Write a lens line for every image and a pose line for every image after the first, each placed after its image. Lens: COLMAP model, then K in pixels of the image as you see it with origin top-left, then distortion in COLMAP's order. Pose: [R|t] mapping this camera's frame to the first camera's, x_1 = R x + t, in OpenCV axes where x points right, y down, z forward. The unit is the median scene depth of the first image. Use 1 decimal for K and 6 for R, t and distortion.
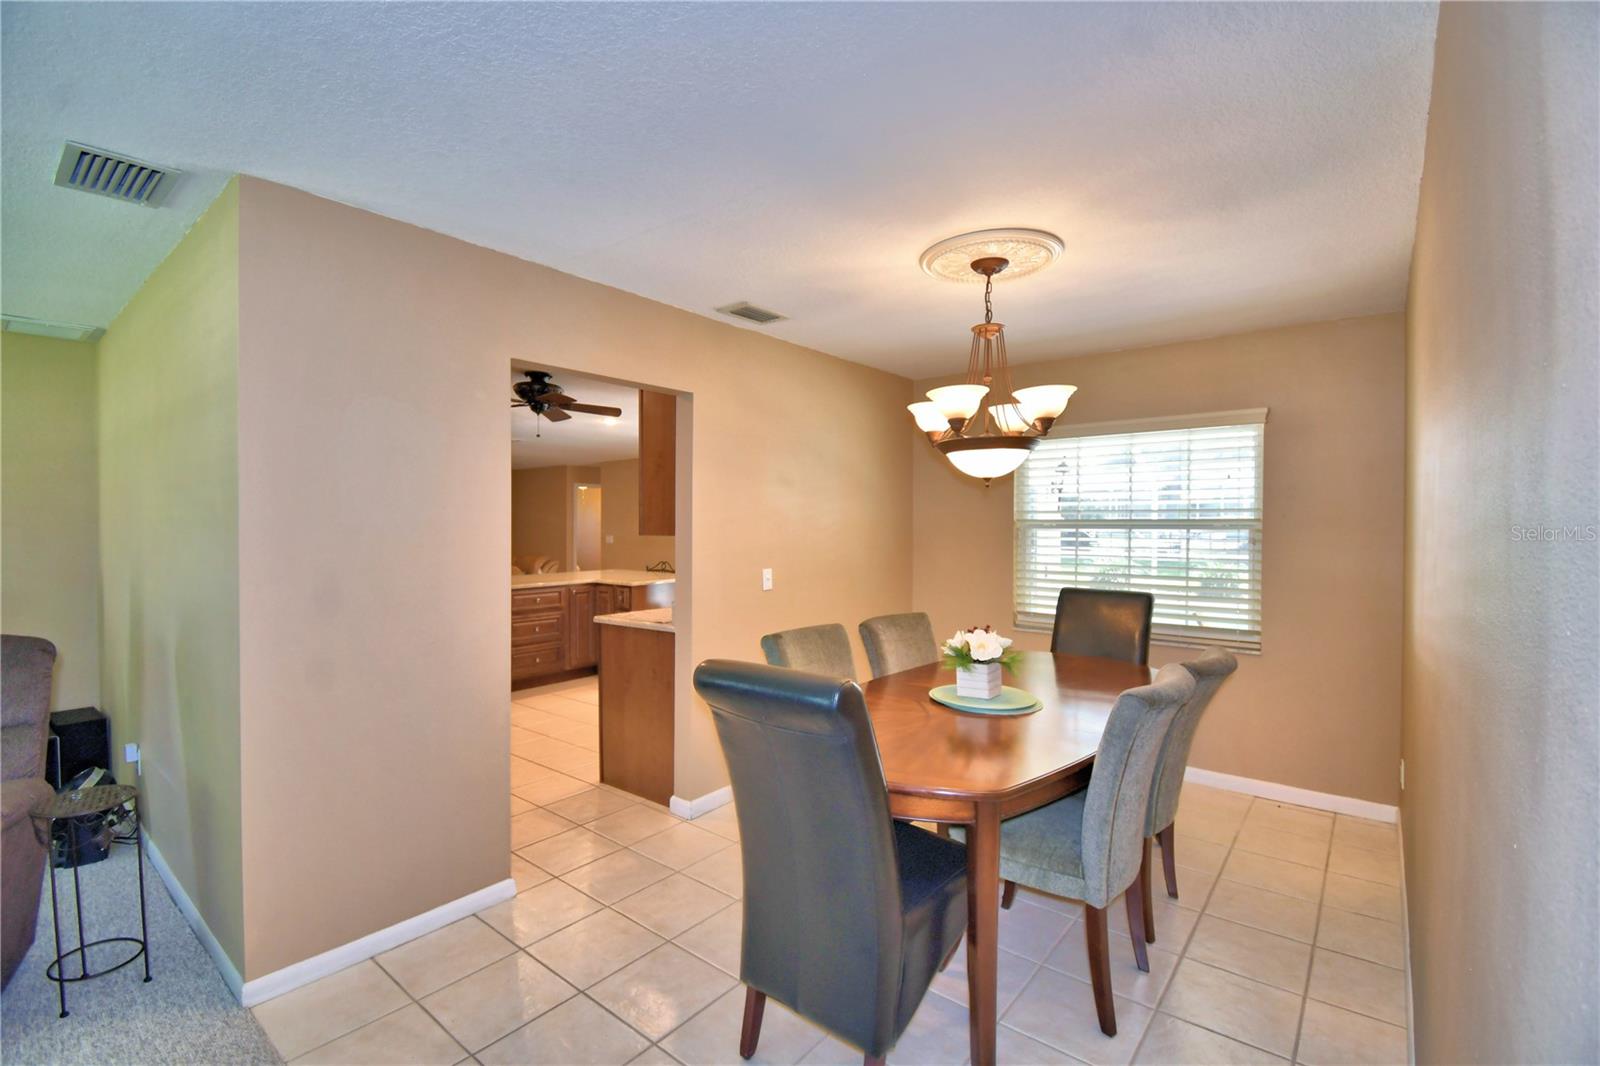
lens RADIAL K [[700.2, 0, 793.4], [0, 700.2, 531.1], [0, 0, 1]] dist [0.018157, -0.023360]
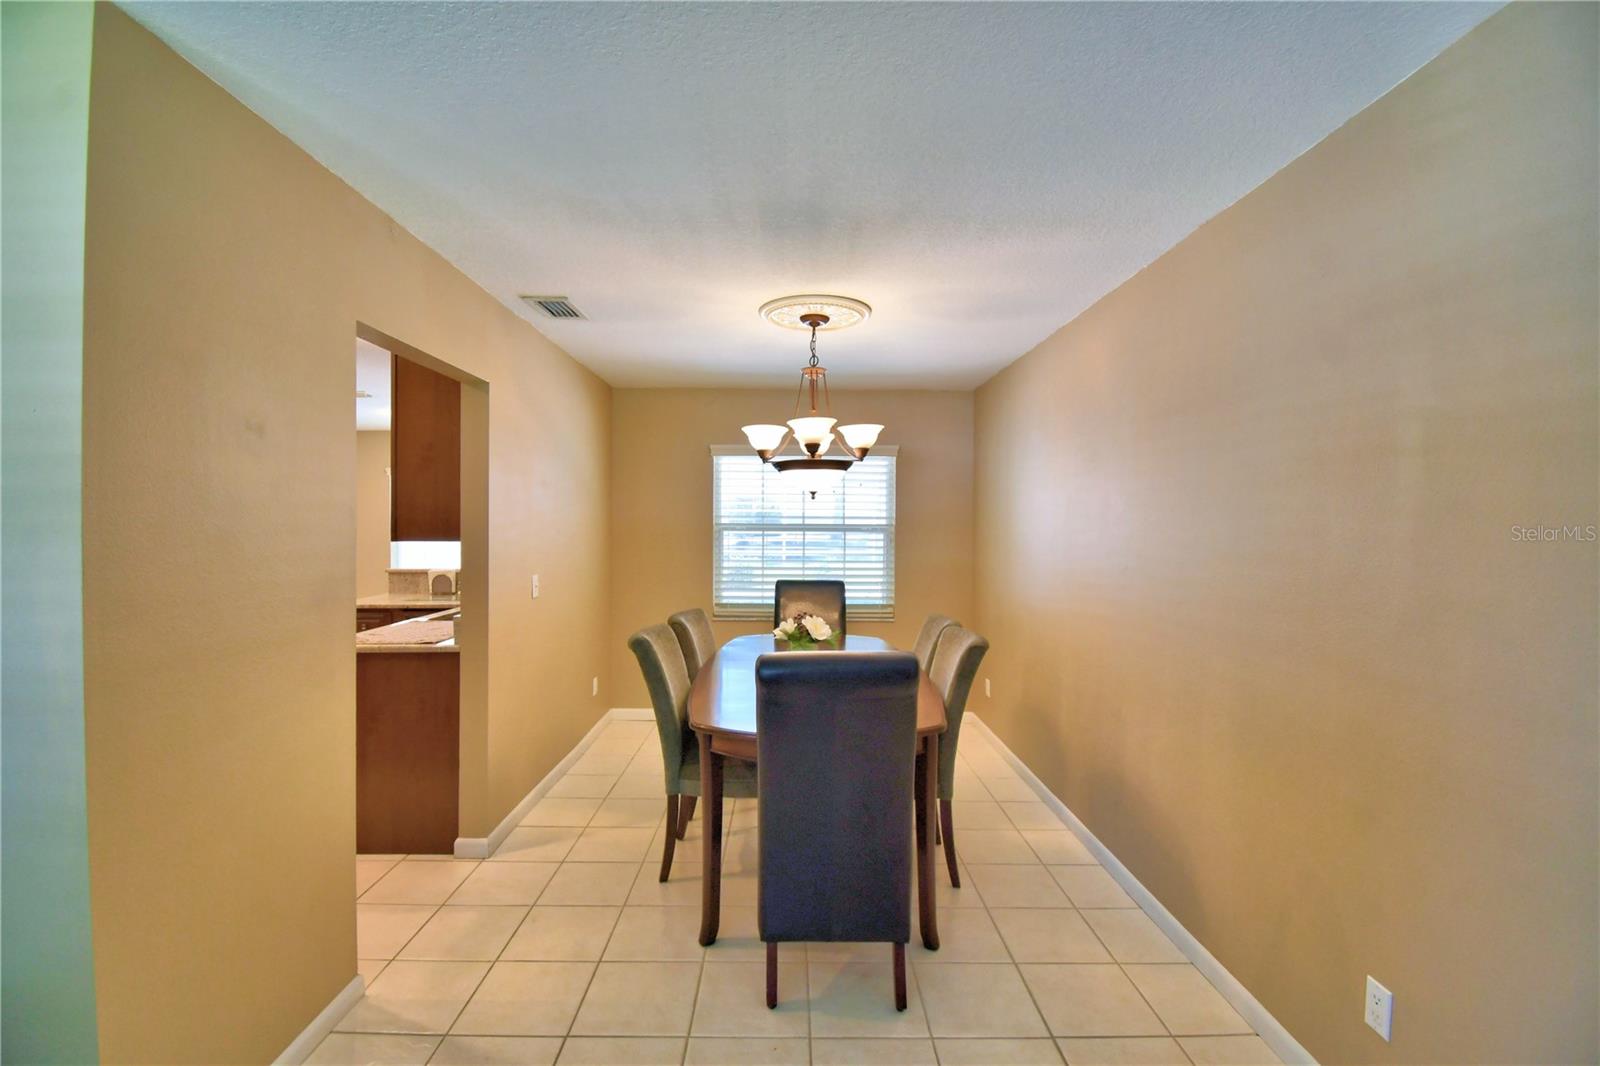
lens RADIAL K [[684.9, 0, 800.0], [0, 684.9, 533.0], [0, 0, 1]] dist [-0.000650, -0.011848]
pose [[0.771850, -0.004042, 0.635792, -0.356935], [0.001876, 0.999990, 0.004080, -0.006808], [-0.635802, -0.001956, 0.771850, 0.064469]]
